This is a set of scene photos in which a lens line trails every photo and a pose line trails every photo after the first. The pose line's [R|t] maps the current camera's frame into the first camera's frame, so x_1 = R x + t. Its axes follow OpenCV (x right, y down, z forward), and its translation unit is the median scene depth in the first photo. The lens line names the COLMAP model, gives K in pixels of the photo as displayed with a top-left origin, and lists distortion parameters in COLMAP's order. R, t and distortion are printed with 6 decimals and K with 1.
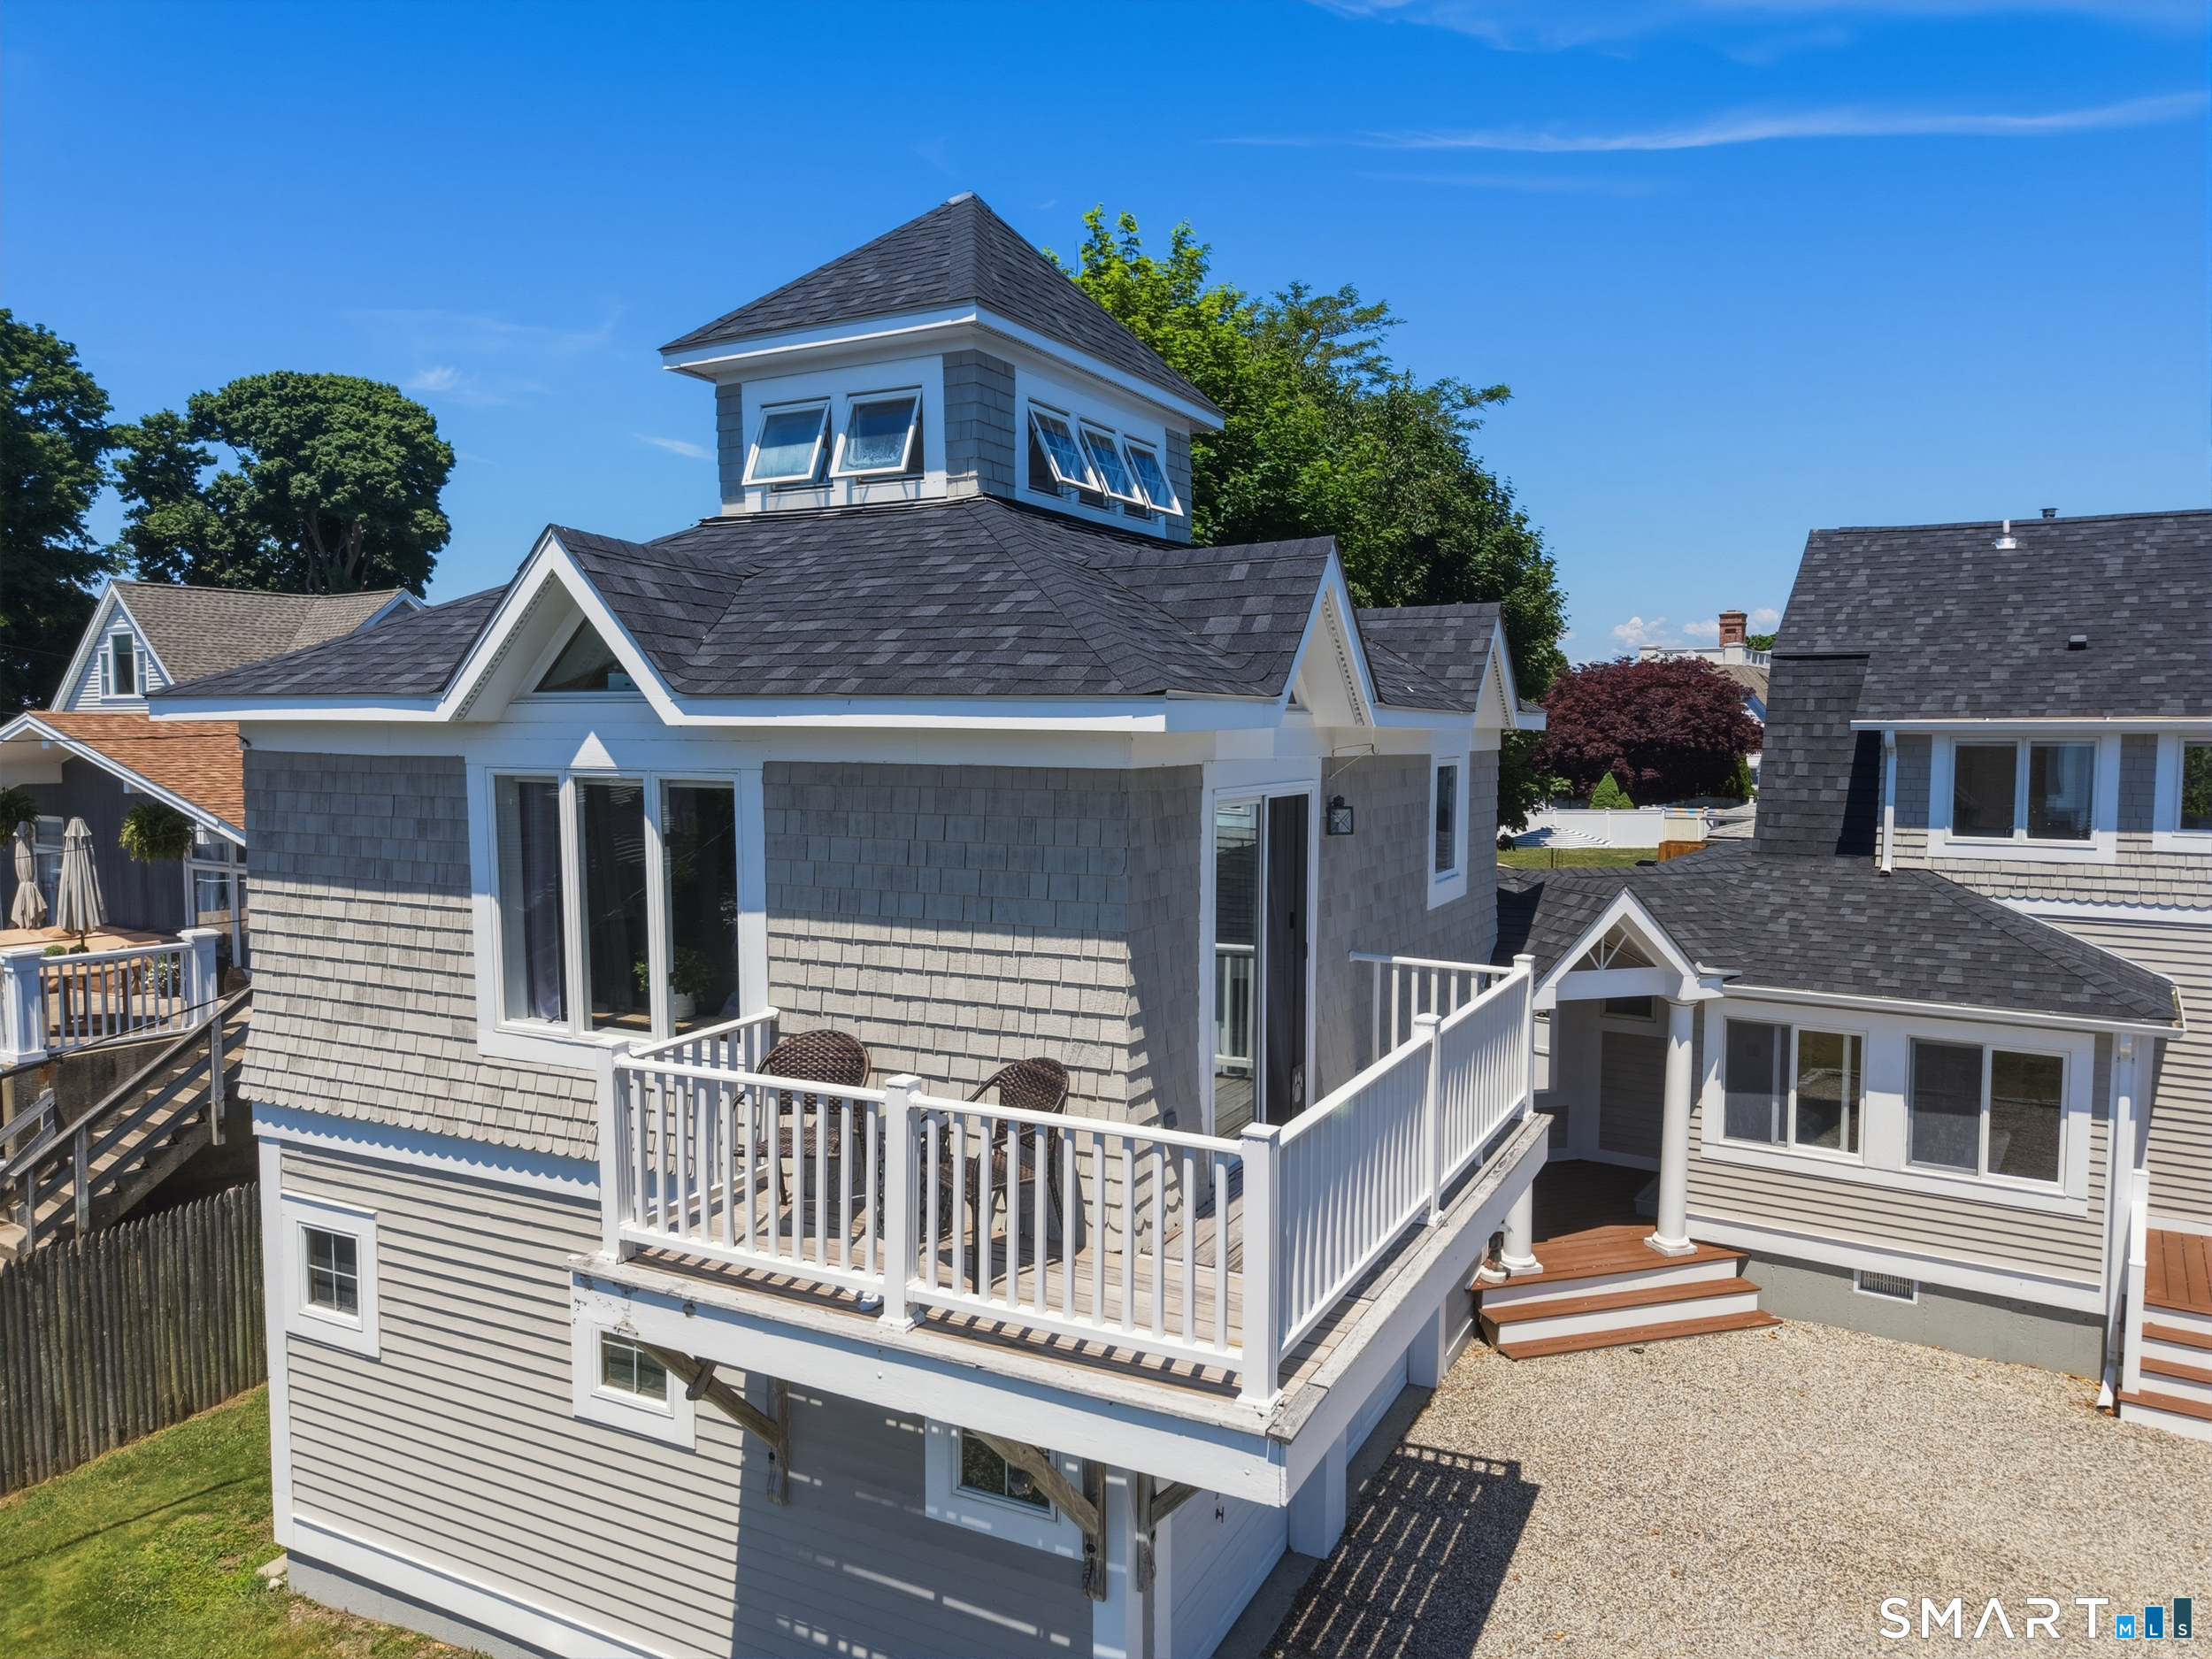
lens RADIAL K [[1545.1, 0, 1112.6], [0, 1545.1, 827.7], [0, 0, 1]] dist [0.027082, -0.020348]
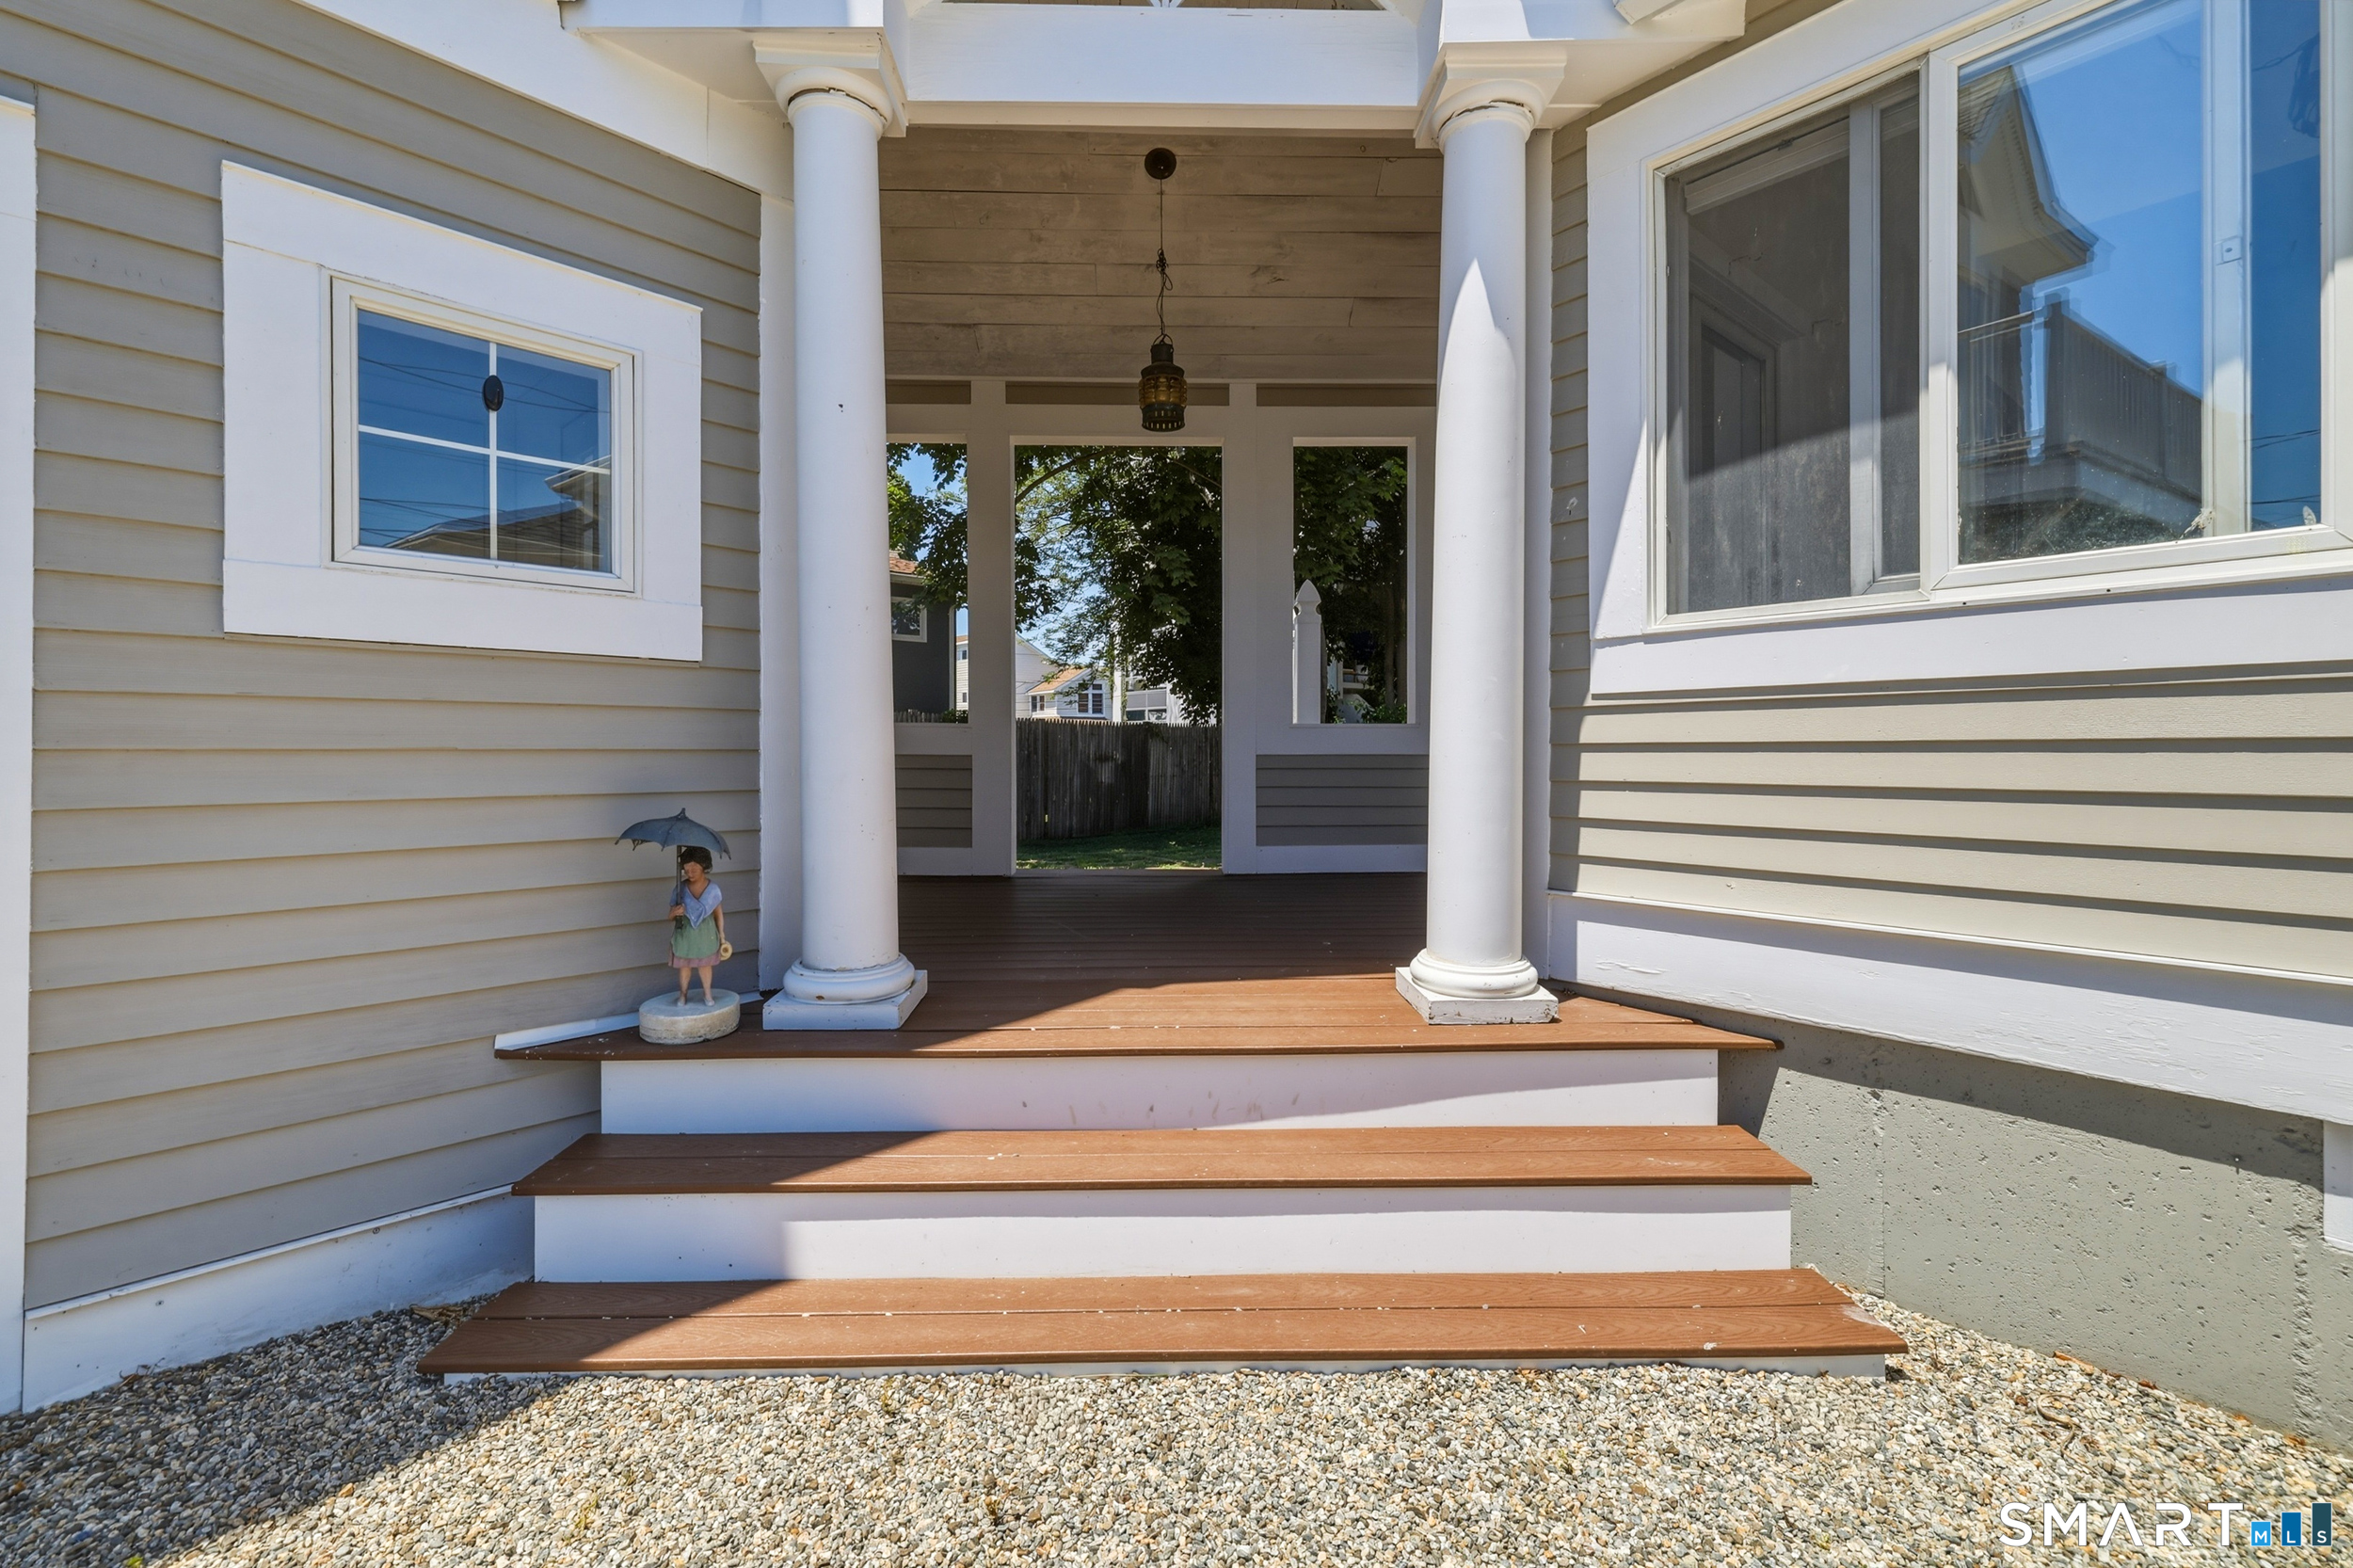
lens RADIAL K [[997.6, 0, 1180.4], [0, 997.6, 781.4], [0, 0, 1]] dist [-0.000497, 0.000177]
pose [[0.953442, -0.008587, -0.301454, 0.369622], [-0.012950, 0.997507, -0.069372, 0.245848], [0.301298, 0.070046, 0.950954, 0.816233]]
